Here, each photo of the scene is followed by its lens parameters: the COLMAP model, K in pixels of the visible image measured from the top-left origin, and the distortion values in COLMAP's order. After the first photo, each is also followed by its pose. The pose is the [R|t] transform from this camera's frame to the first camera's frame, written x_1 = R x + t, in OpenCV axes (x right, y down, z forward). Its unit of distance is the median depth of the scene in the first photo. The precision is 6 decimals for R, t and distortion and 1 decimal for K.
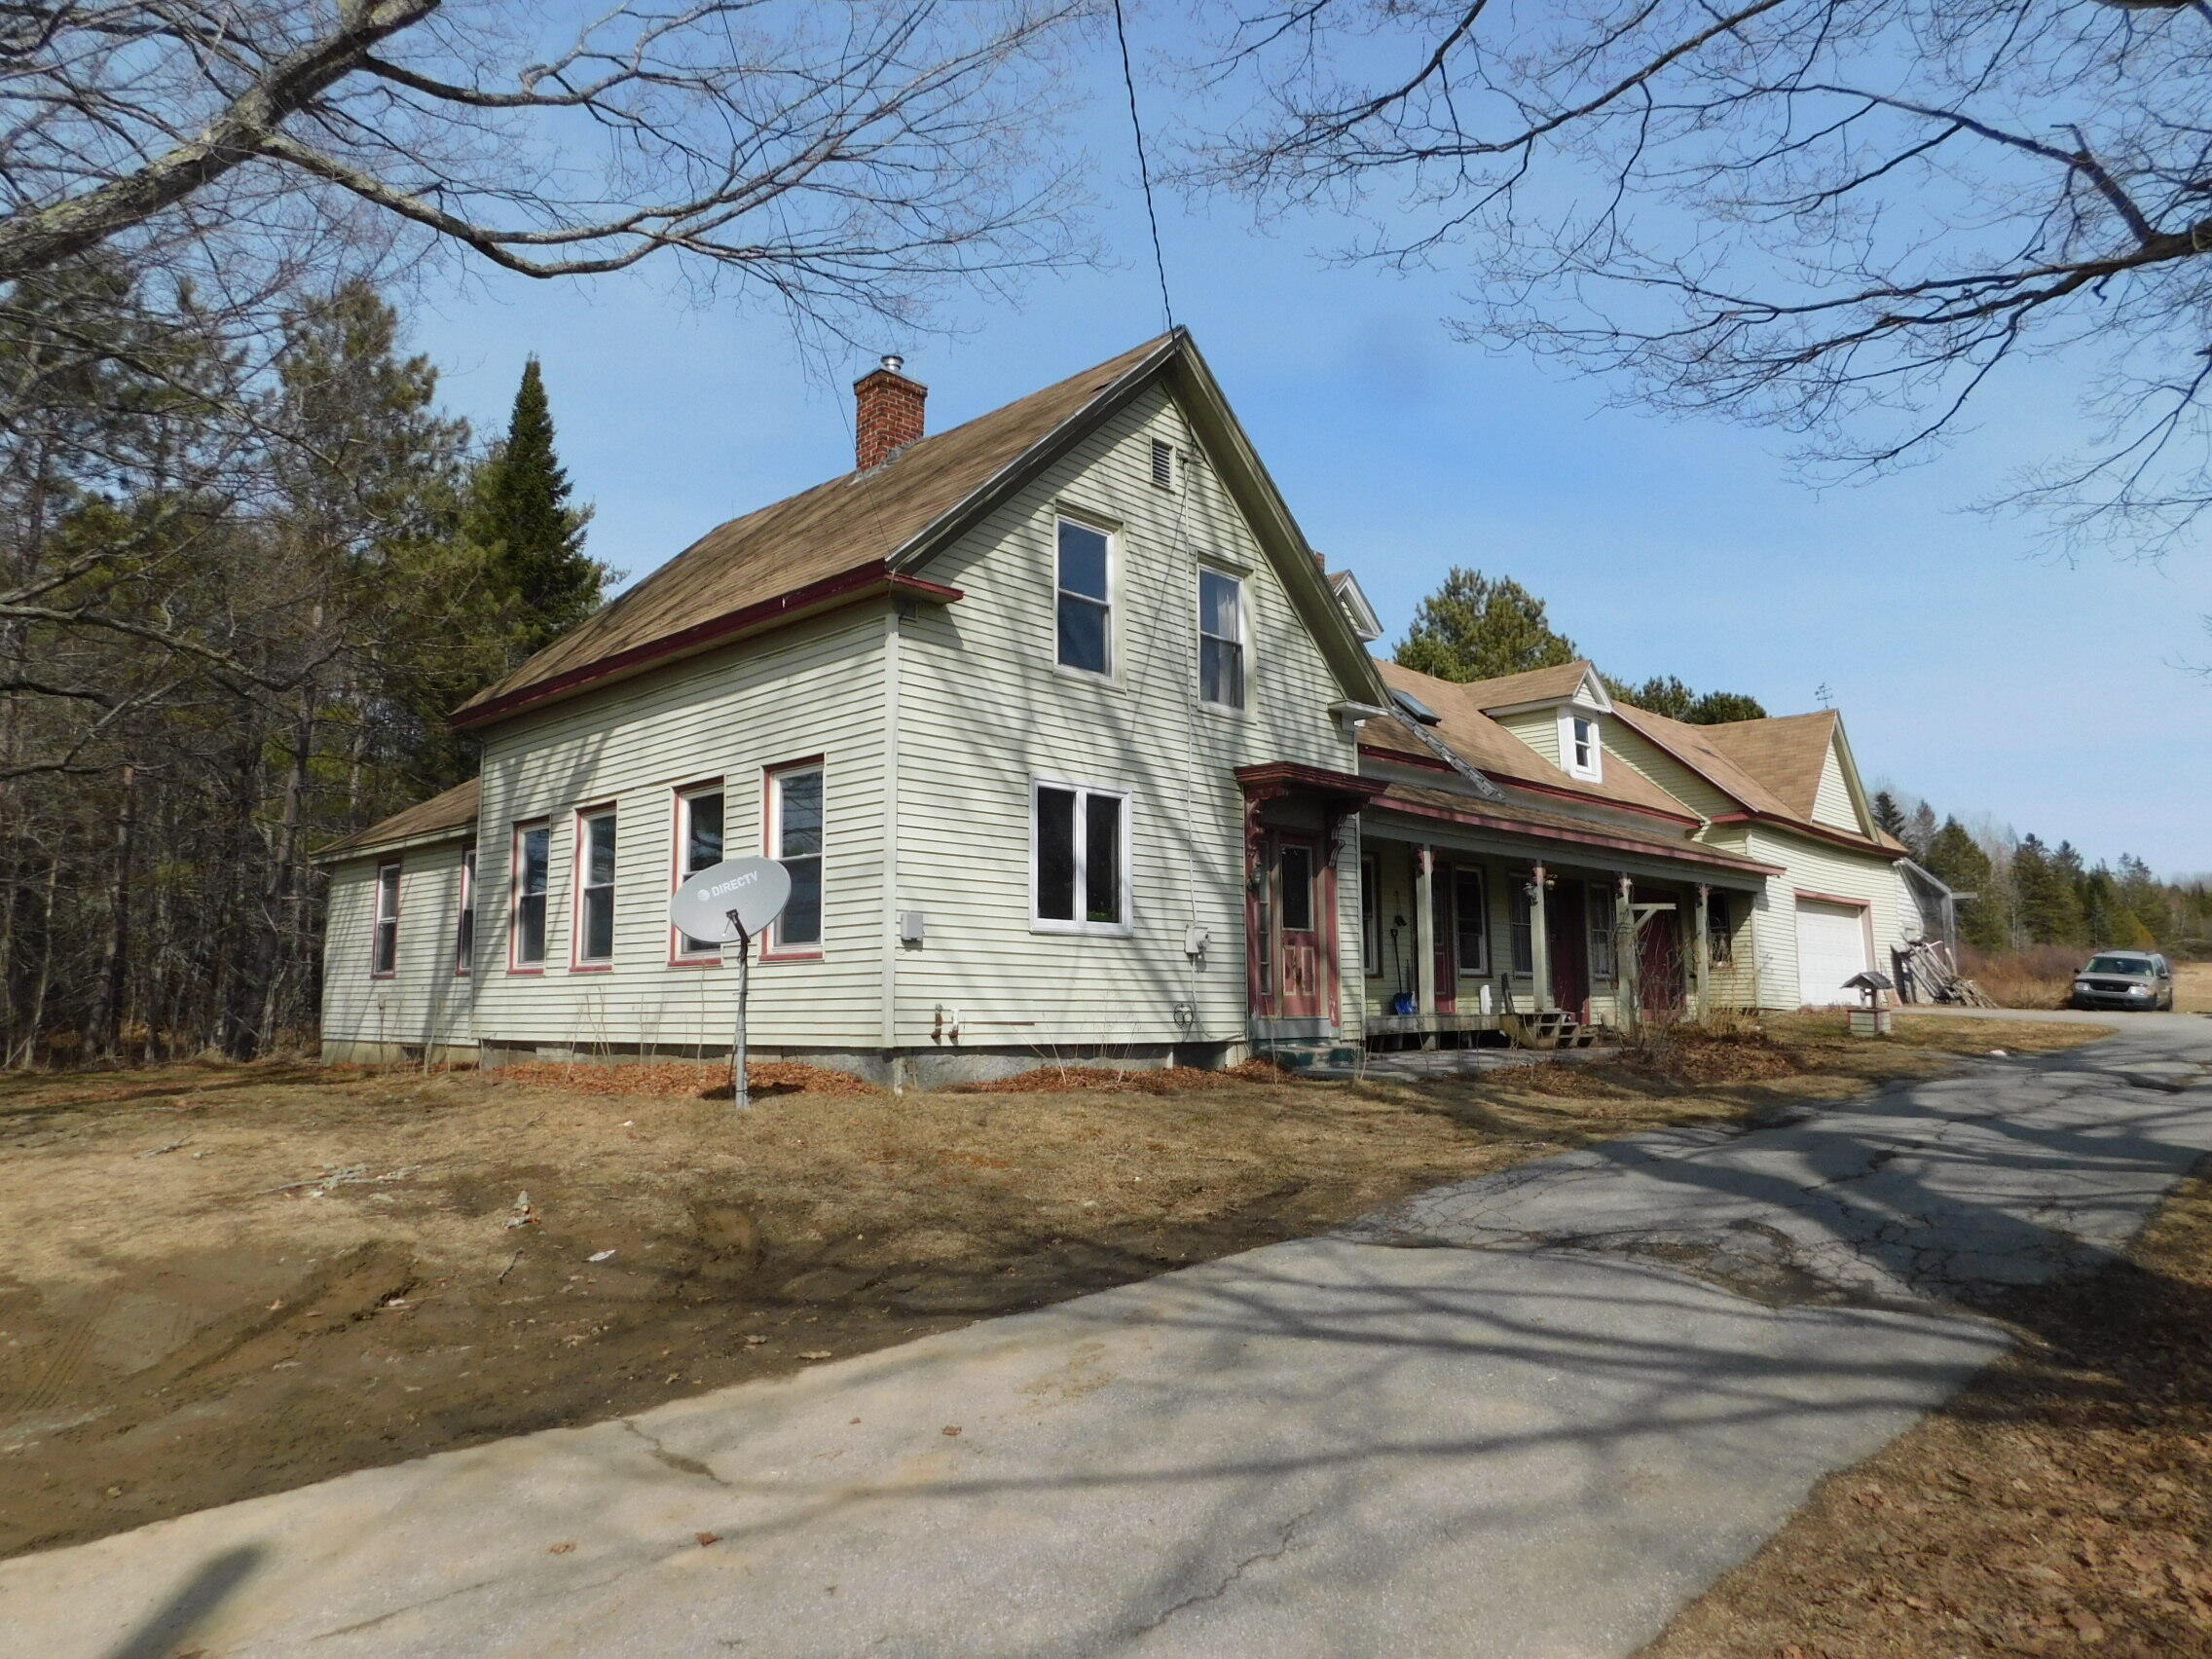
lens RADIAL K [[1512.0, 0, 1106.0], [0, 1512.0, 829.5], [0, 0, 1]] dist [-0.069812, -0.000436]
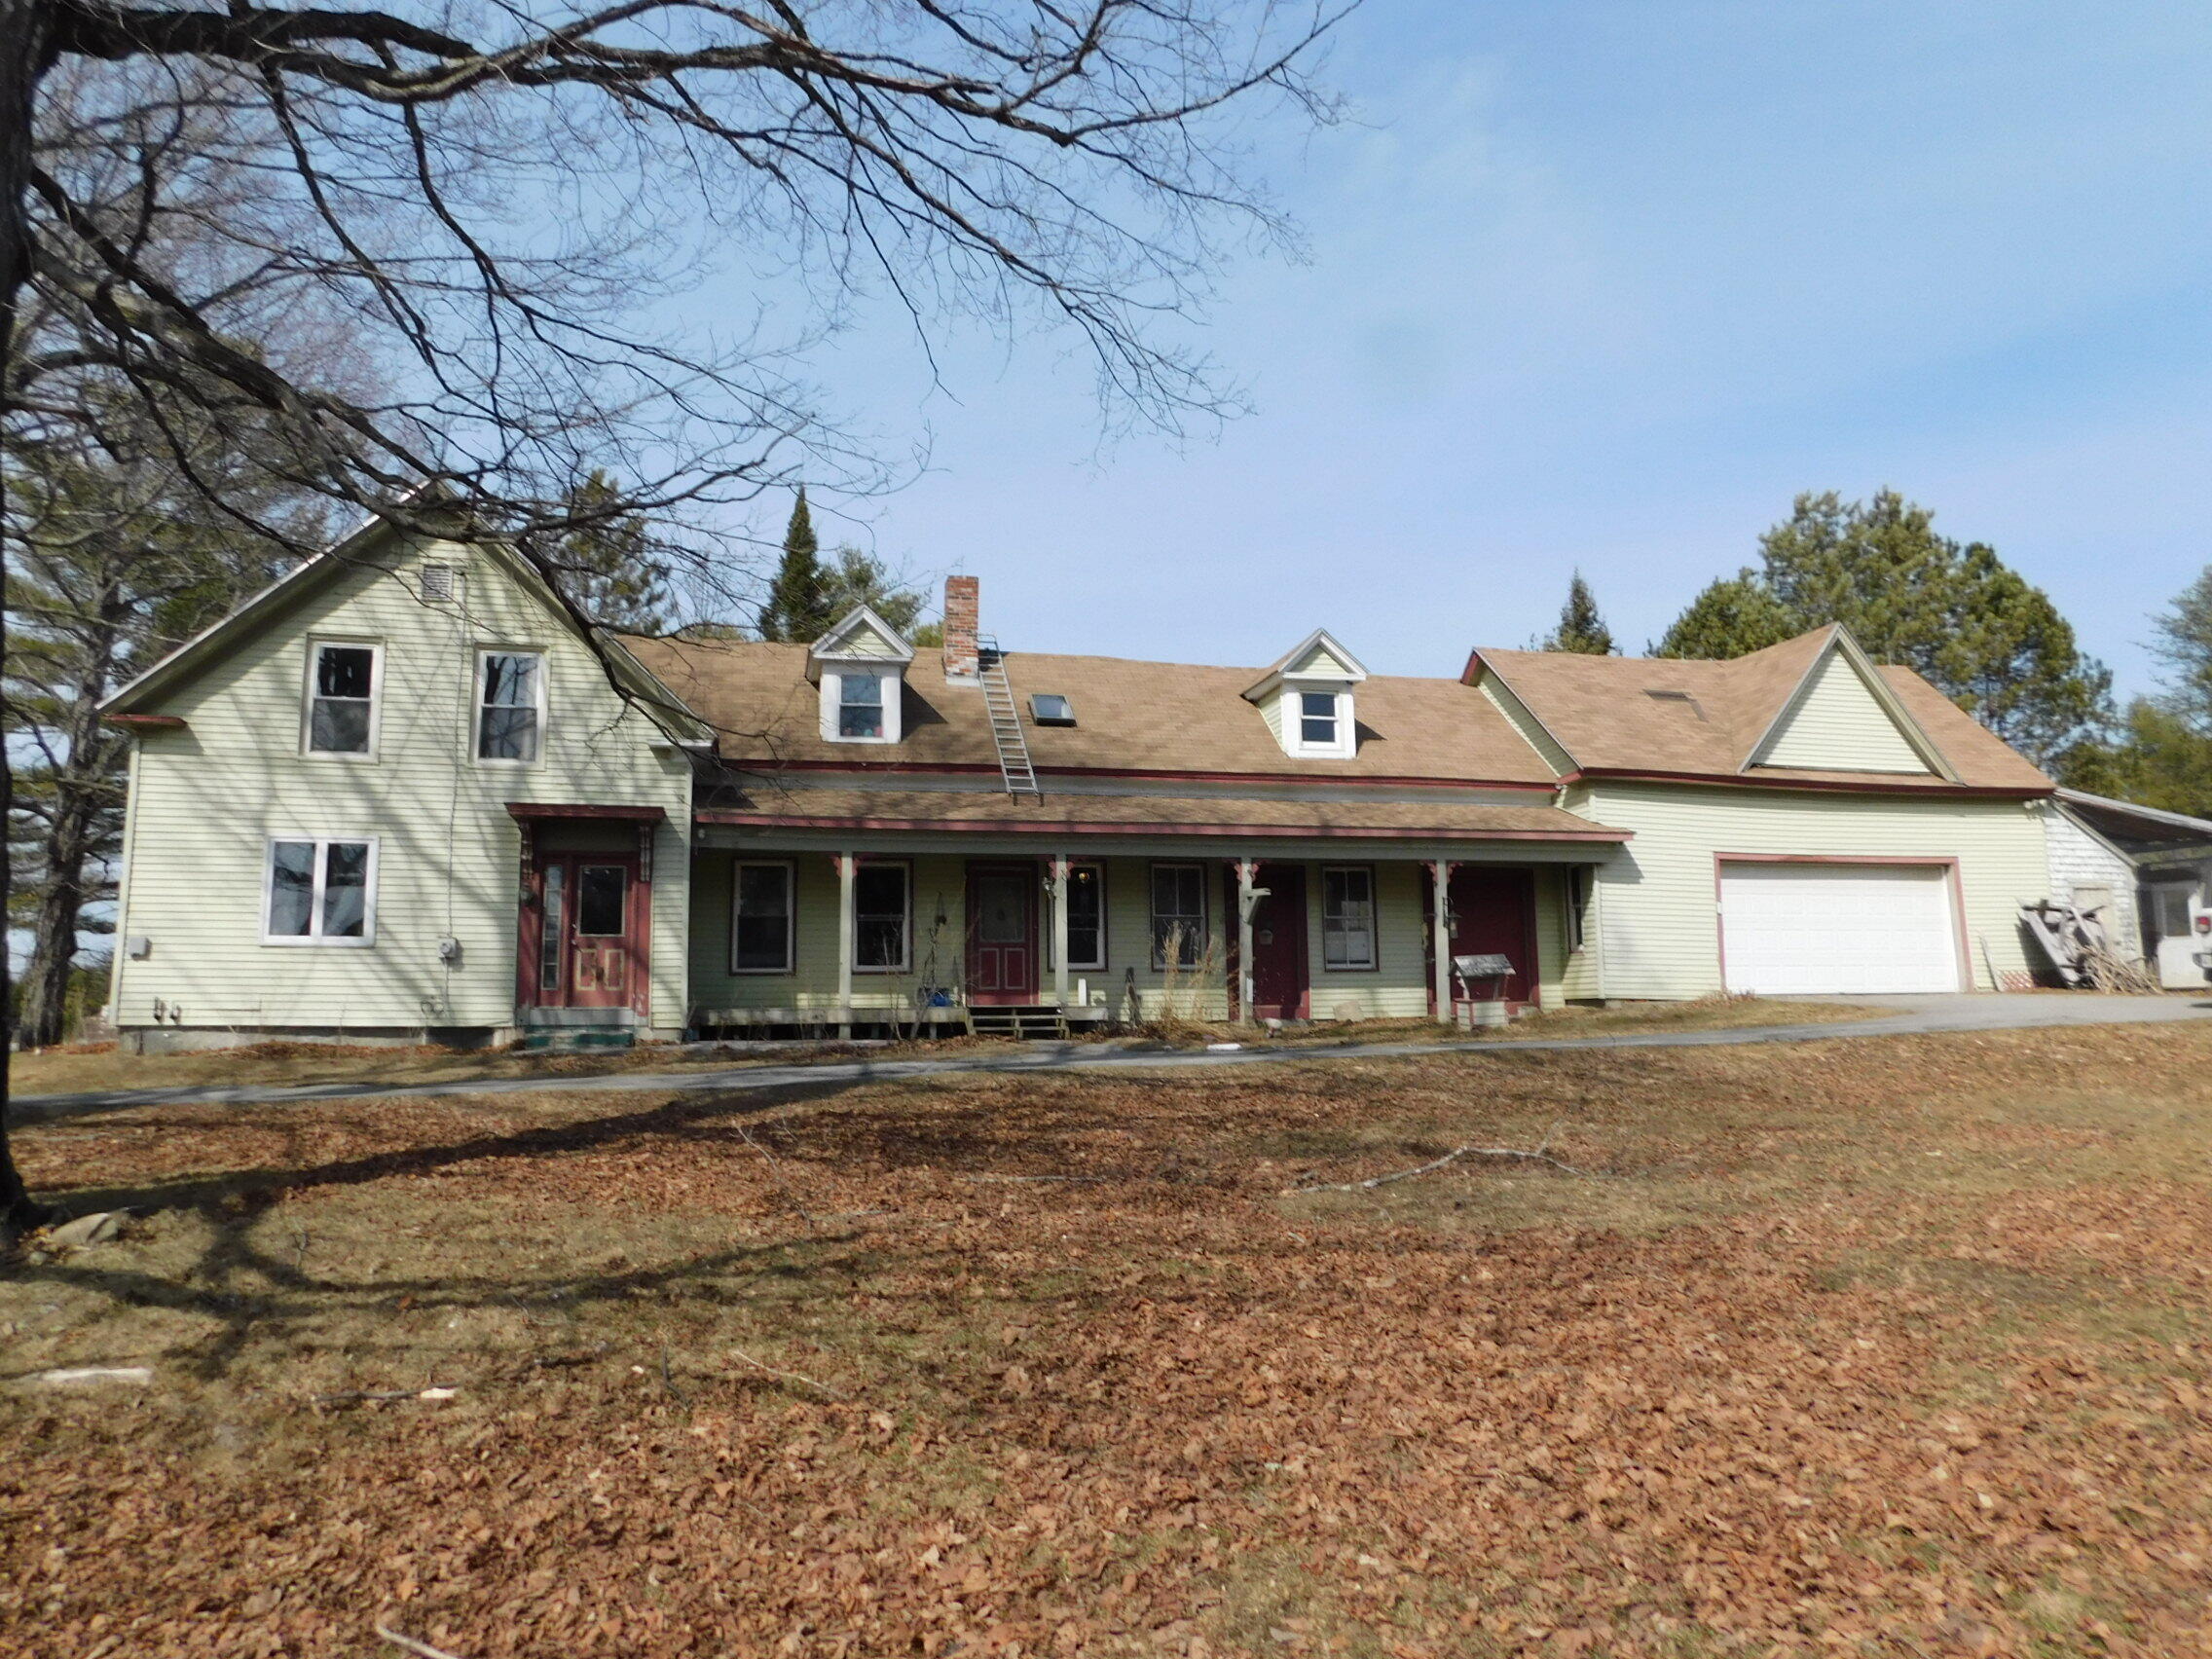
lens RADIAL K [[1512.0, 0, 1106.0], [0, 1512.0, 829.5], [0, 0, 1]] dist [-0.069812, -0.000436]
pose [[0.850109, -0.068956, -0.522073, 1.171003], [0.069878, 0.997394, -0.017953, 0.033458], [0.521951, -0.021220, 0.852712, 0.199996]]
